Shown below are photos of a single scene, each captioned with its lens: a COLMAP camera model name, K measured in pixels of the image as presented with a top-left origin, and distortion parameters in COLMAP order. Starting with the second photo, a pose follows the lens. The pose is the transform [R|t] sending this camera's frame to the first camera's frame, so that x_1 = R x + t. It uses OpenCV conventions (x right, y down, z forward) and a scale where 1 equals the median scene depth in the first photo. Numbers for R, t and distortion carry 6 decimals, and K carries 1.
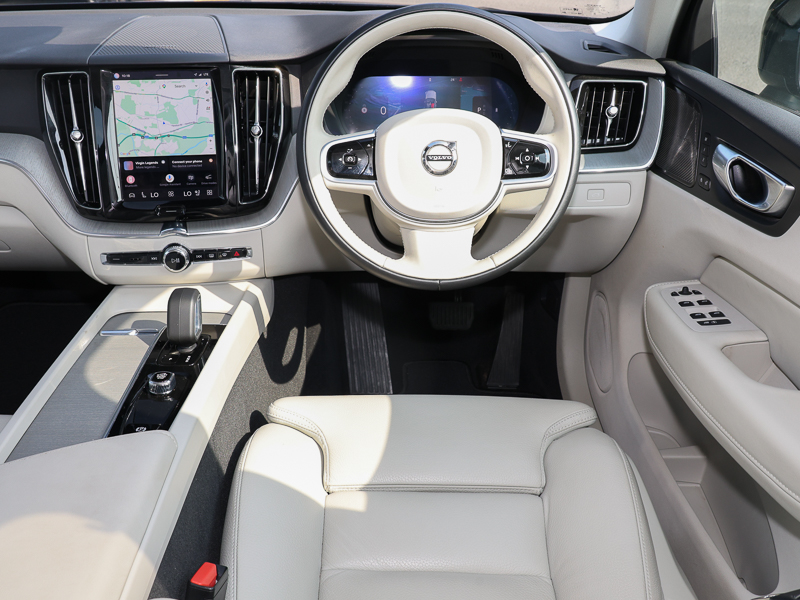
lens RADIAL K [[743.2, 0, 400.0], [0, 743.2, 300.0], [0, 0, 1]] dist [0.005515, -0.000927]
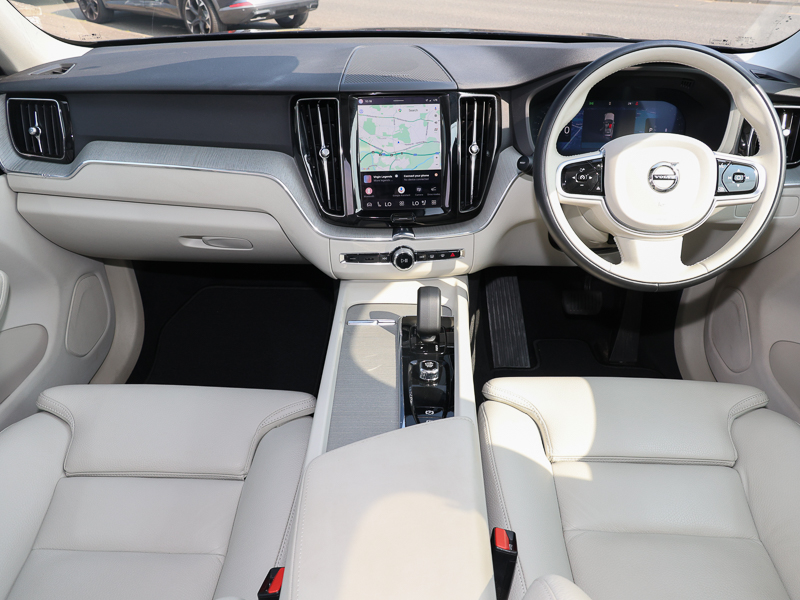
lens RADIAL K [[612.5, 0, 400.0], [0, 612.5, 300.0], [0, 0, 1]] dist [-0.006101, -0.000170]
pose [[0.999573, 0.011769, -0.026752, -0.286852], [-0.010497, 0.998830, 0.047210, -0.037214], [0.027276, -0.046909, 0.998527, 0.034139]]
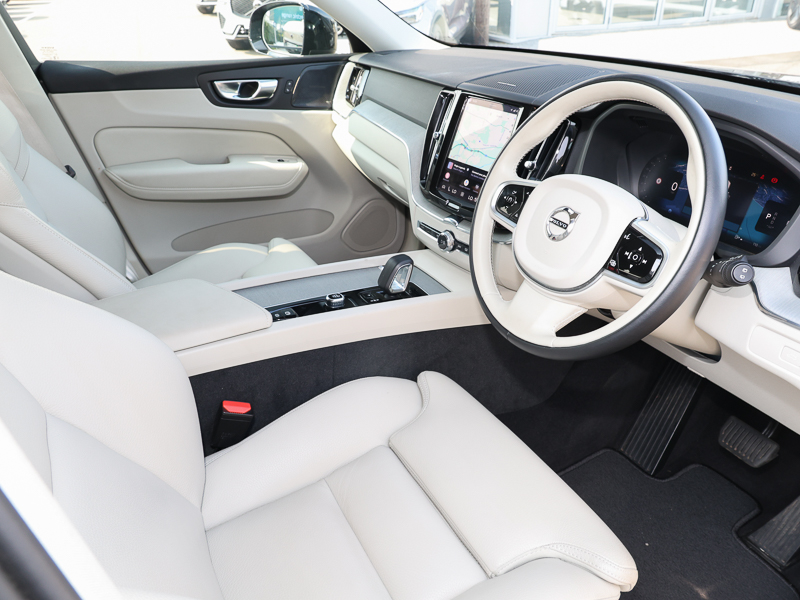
lens RADIAL K [[612.5, 0, 400.0], [0, 612.5, 300.0], [0, 0, 1]] dist [-0.006101, -0.000170]
pose [[0.469336, 0.412529, -0.780733, 0.552906], [-0.425106, 0.880517, 0.209702, -0.160109], [0.773957, 0.233473, 0.588627, 0.338857]]
